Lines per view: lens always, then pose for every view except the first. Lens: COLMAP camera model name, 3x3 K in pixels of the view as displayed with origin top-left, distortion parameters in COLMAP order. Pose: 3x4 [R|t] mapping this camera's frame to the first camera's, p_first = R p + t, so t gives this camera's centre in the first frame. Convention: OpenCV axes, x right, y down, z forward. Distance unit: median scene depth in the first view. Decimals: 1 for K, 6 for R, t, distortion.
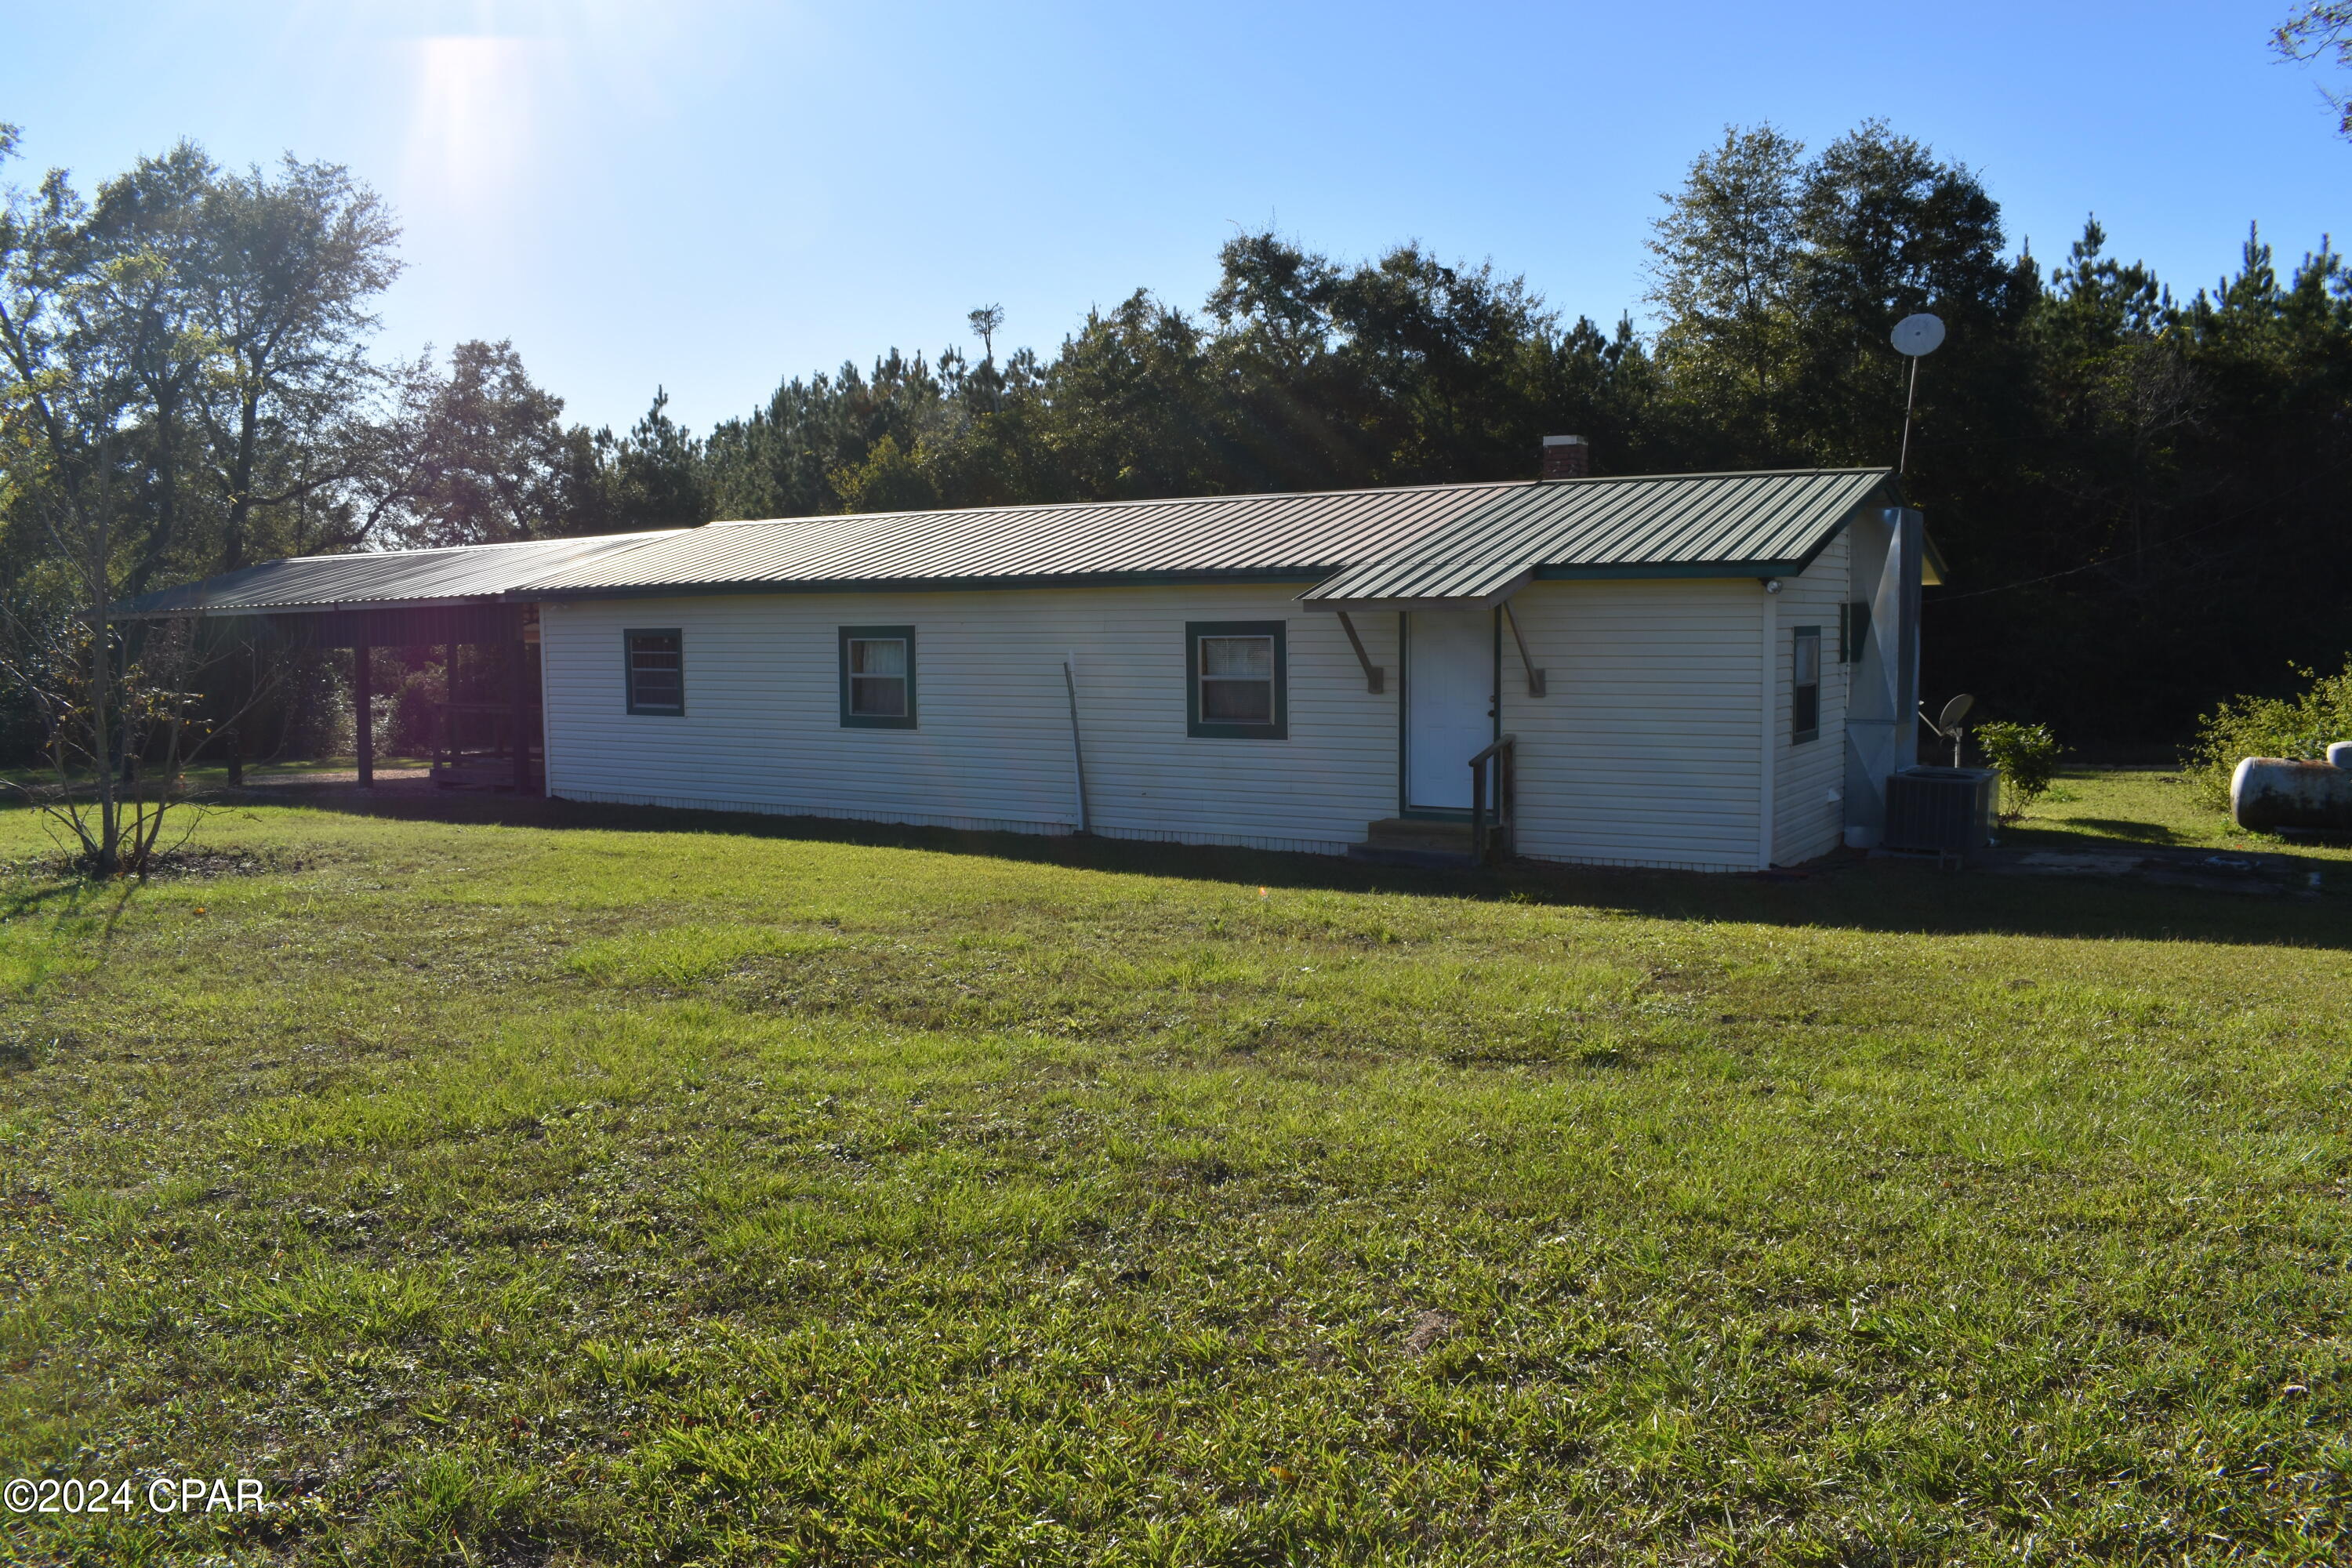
lens RADIAL K [[1835.3, 0, 1184.8], [0, 1835.3, 777.1], [0, 0, 1]] dist [-0.097561, 0.016468]
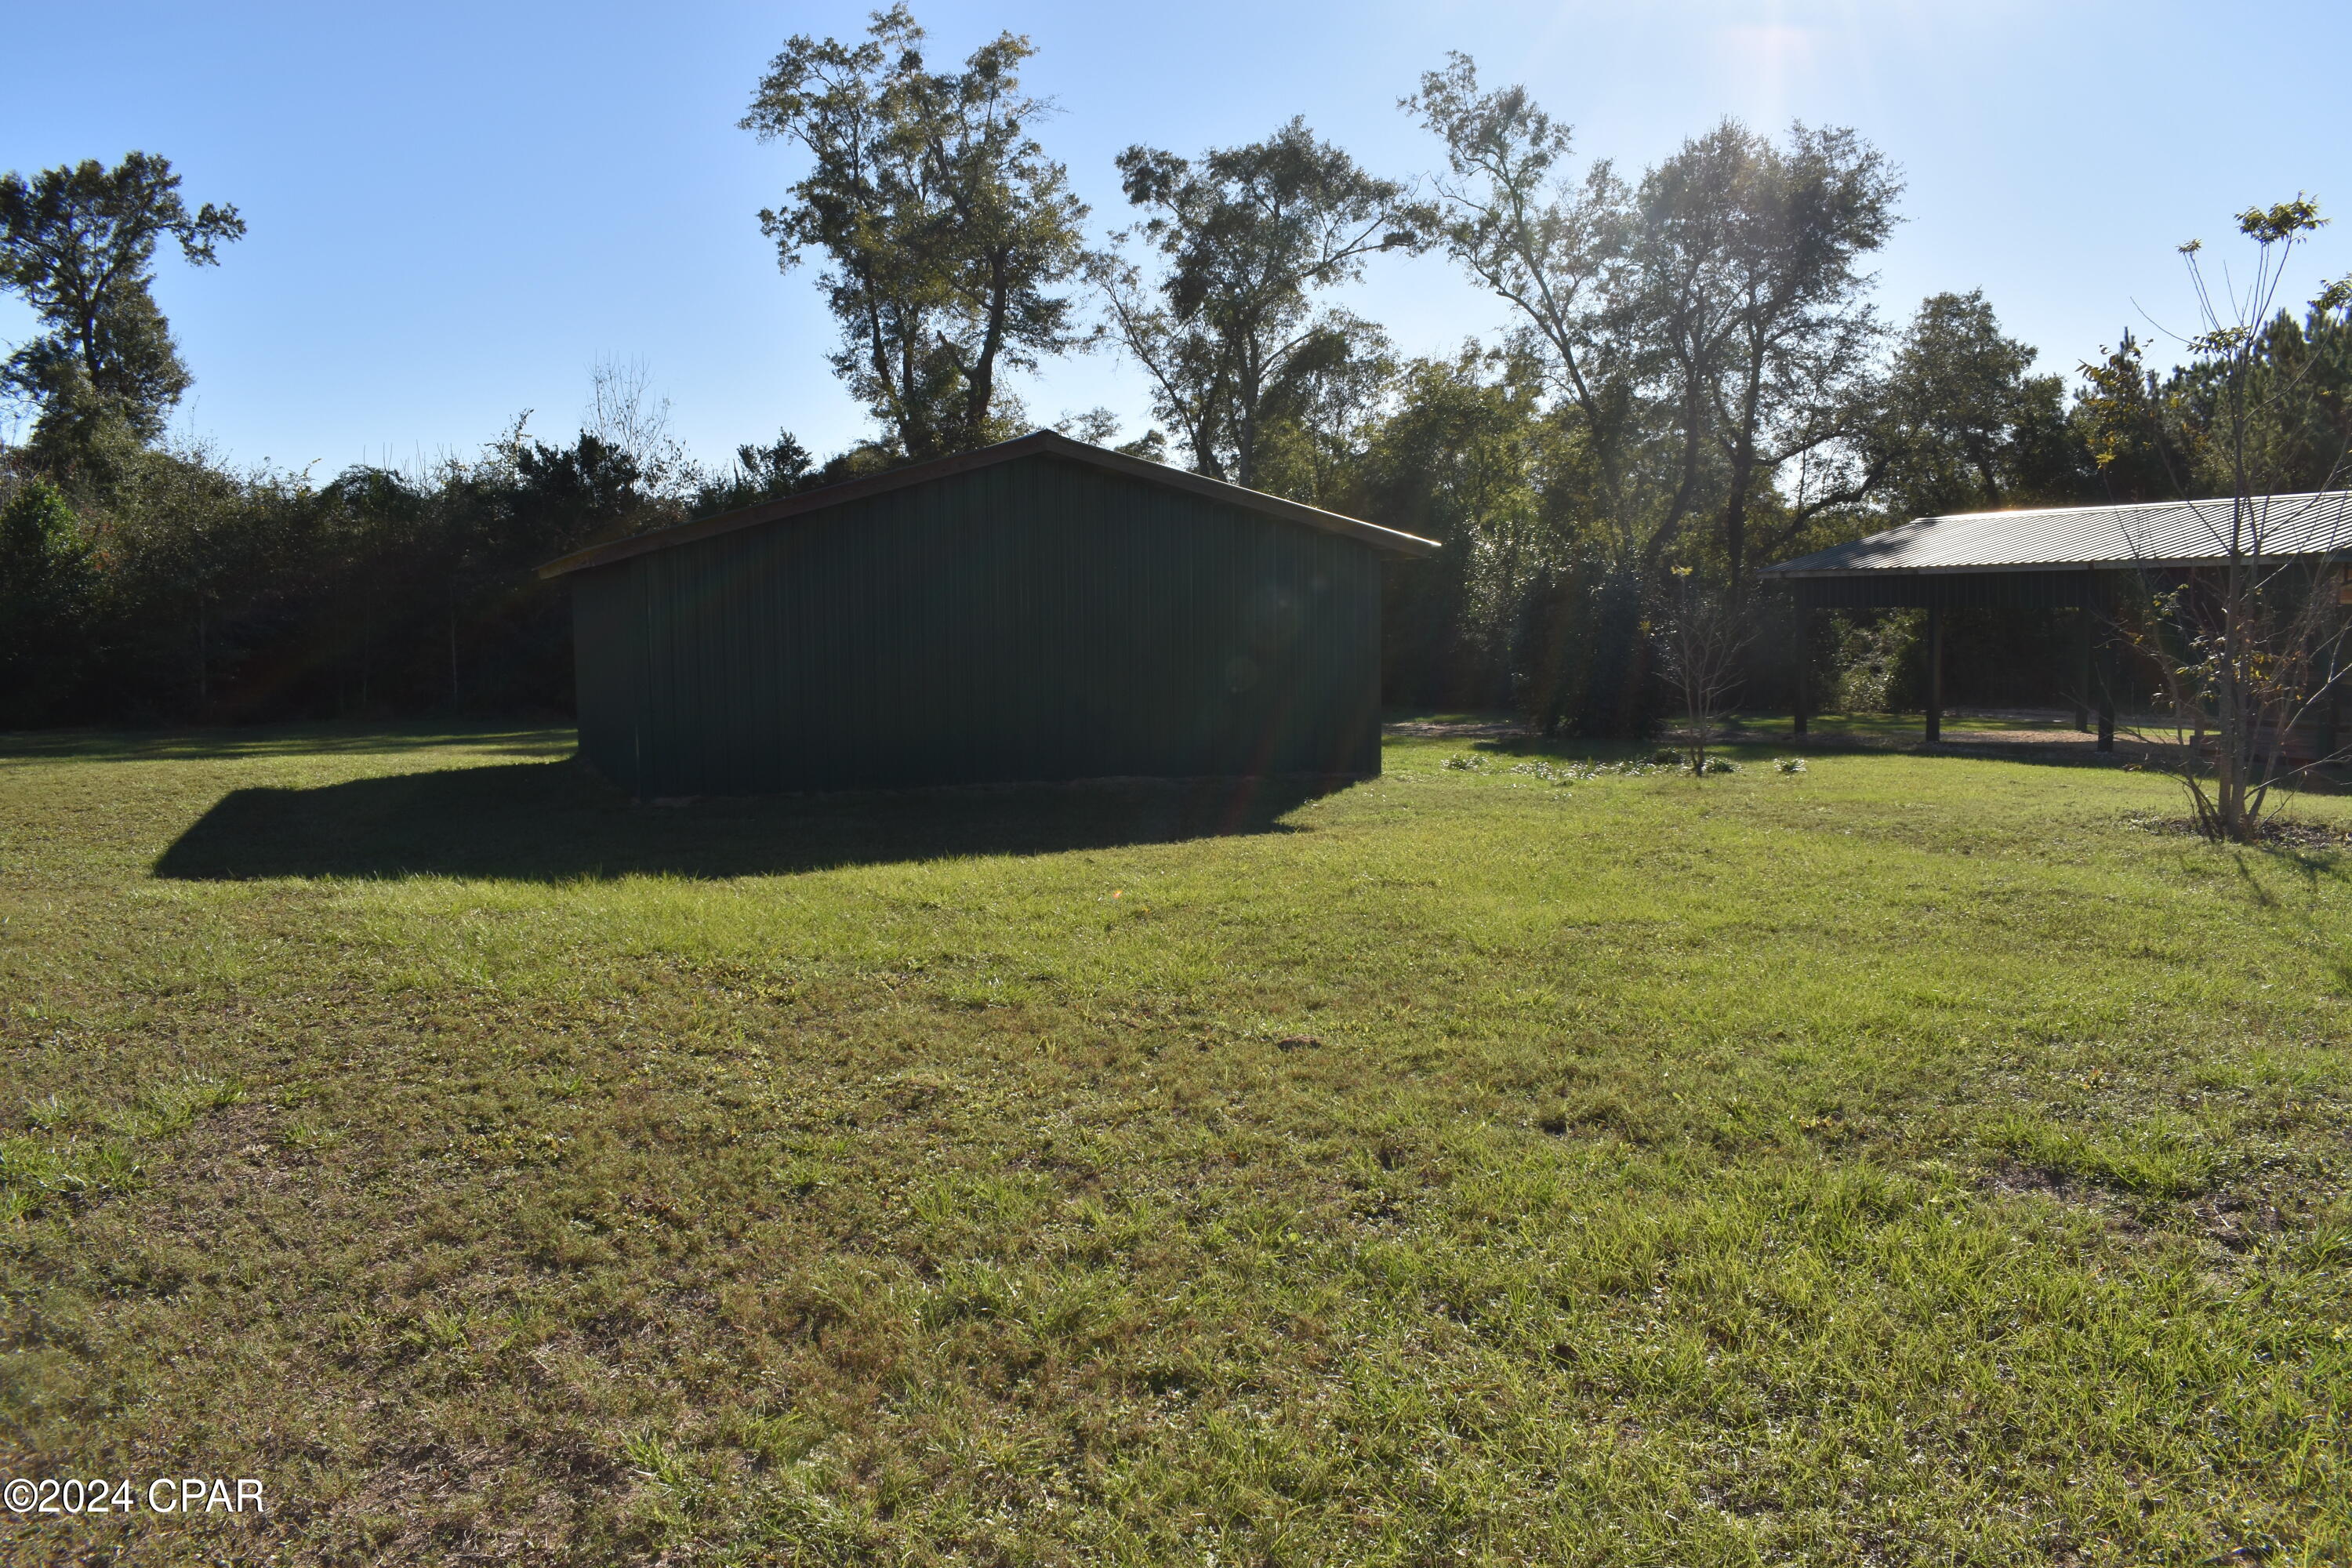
lens RADIAL K [[1835.3, 0, 1184.8], [0, 1835.3, 777.1], [0, 0, 1]] dist [-0.097561, 0.016468]
pose [[0.773957, 0.058126, -0.630565, -0.104595], [-0.043185, 0.998305, 0.039020, 0.001729], [0.631764, -0.002969, 0.775155, -0.030481]]
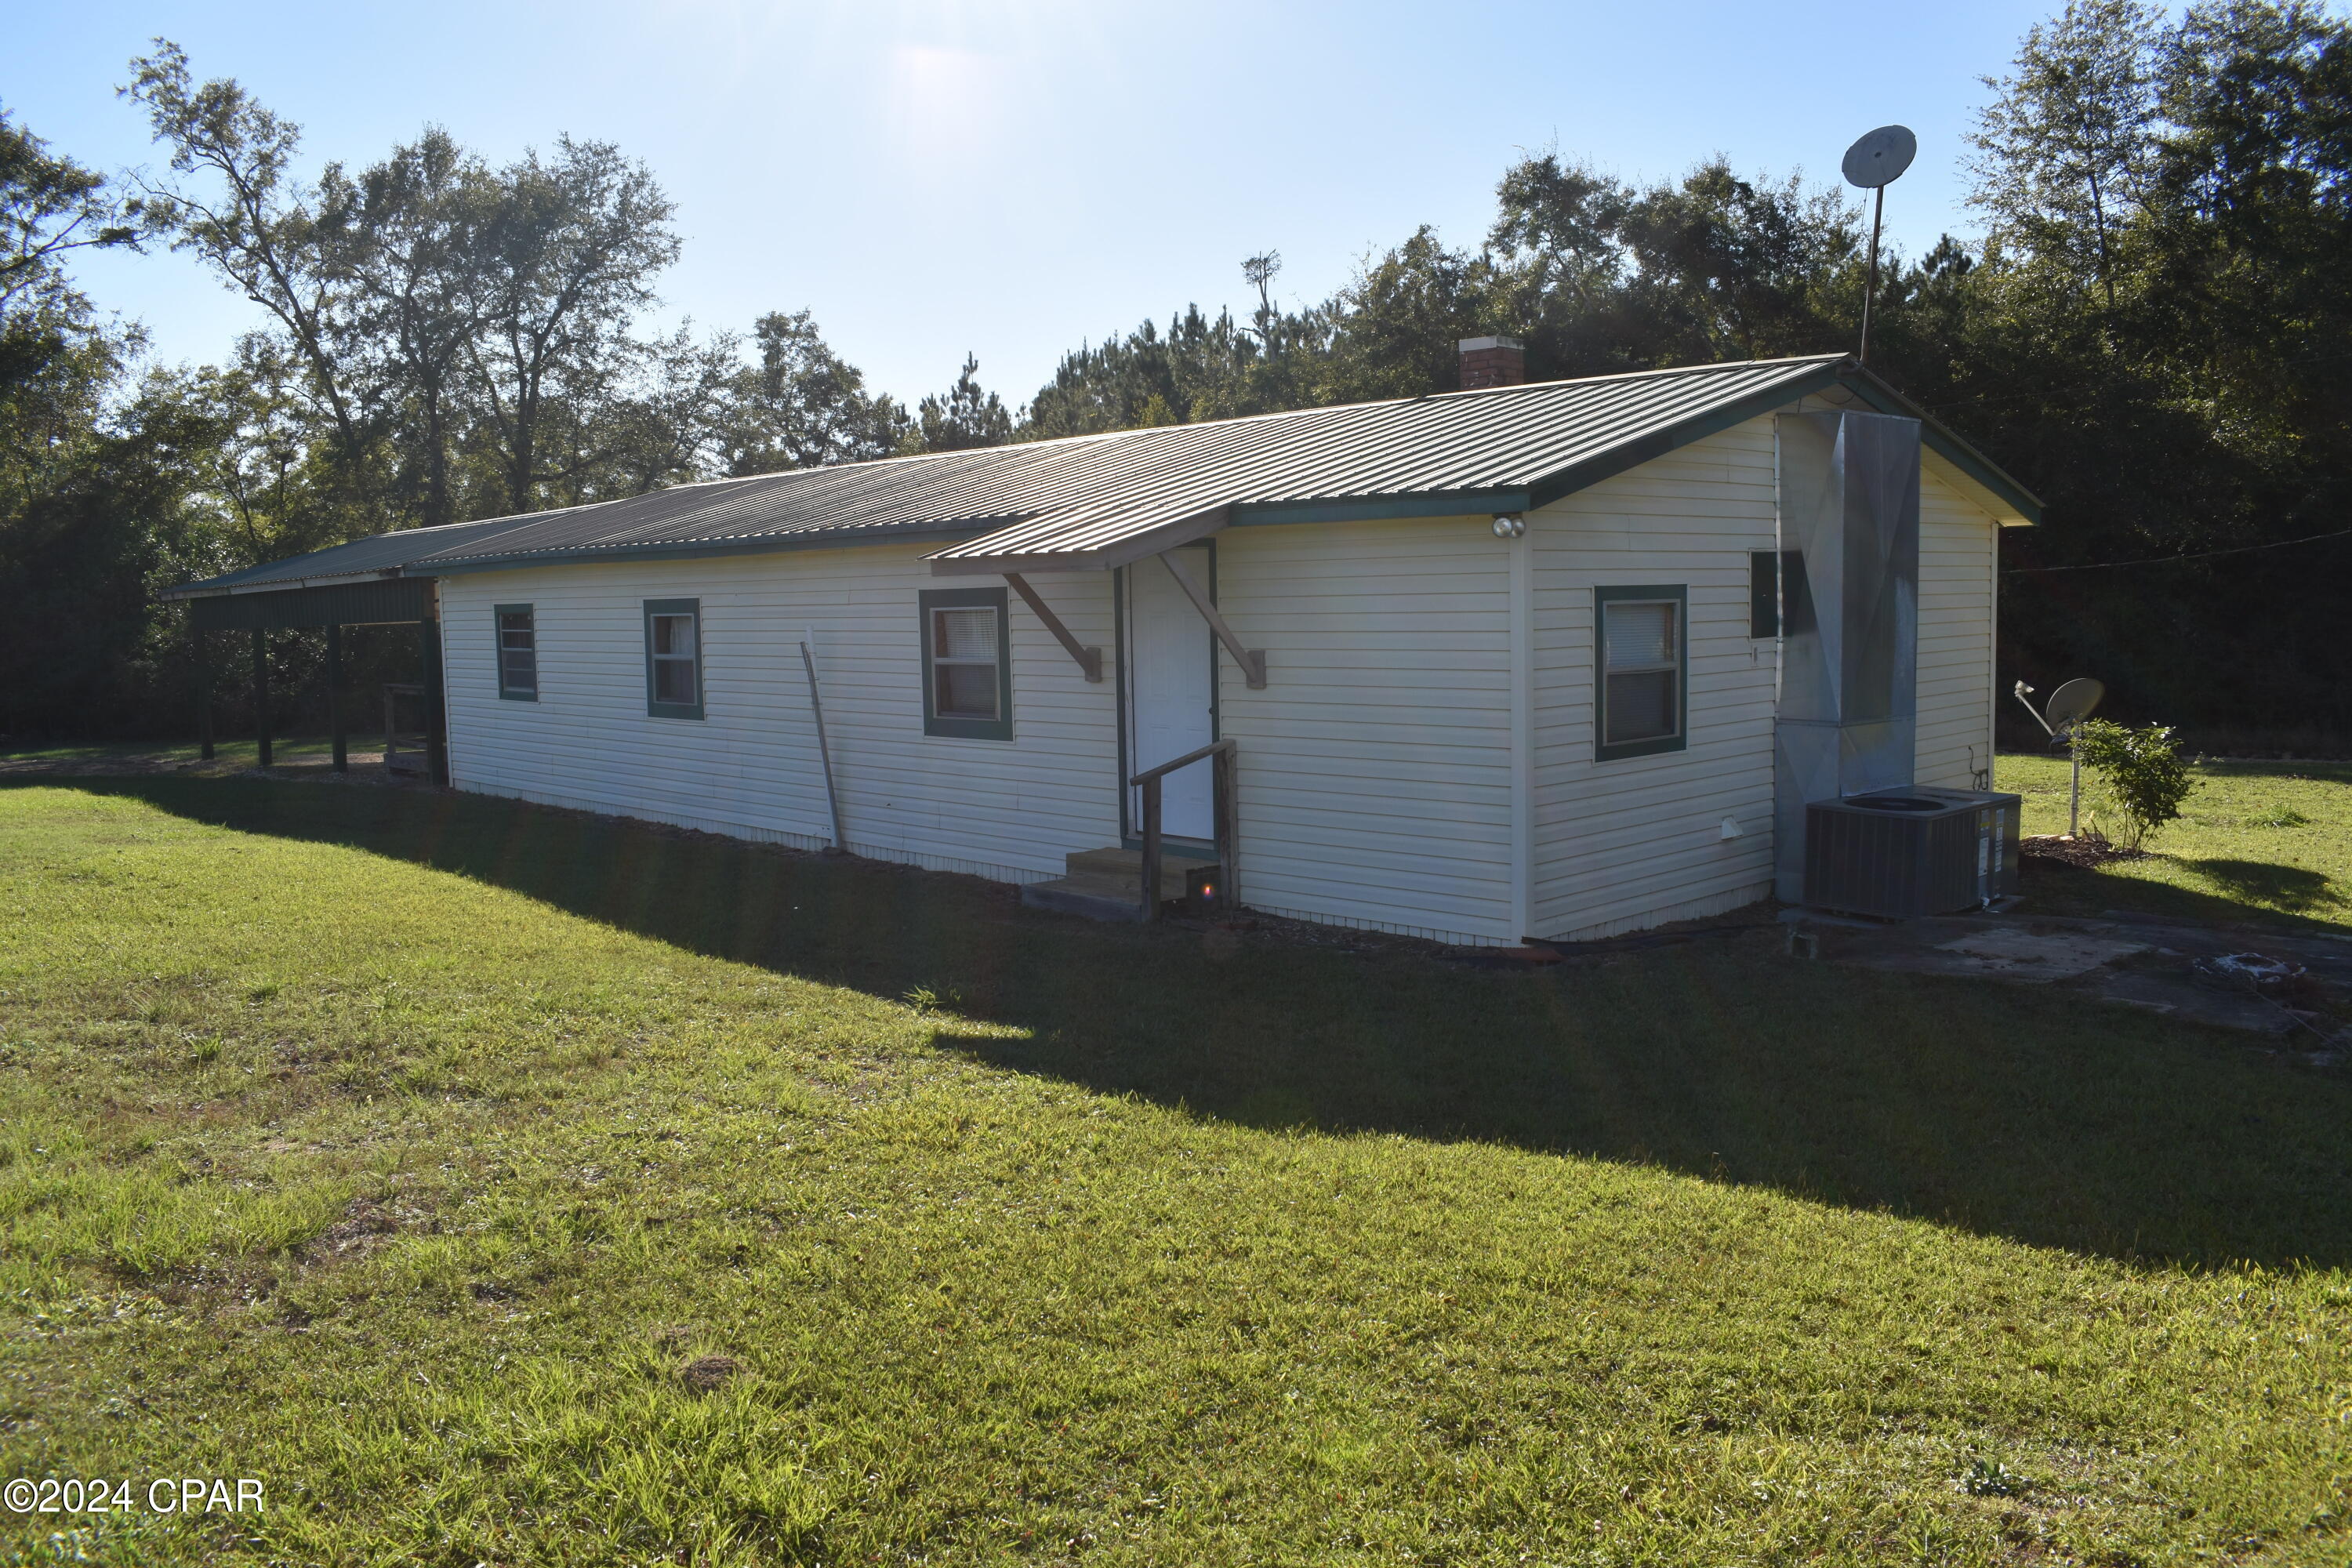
lens RADIAL K [[1830.0, 0, 1184.5], [0, 1830.0, 784.0], [0, 0, 1]] dist [-0.097641, 0.016105]
pose [[0.968495, 0.015068, -0.248578, 0.102490], [-0.009448, 0.999672, 0.023786, -0.006803], [0.248855, -0.020688, 0.968320, 0.086228]]
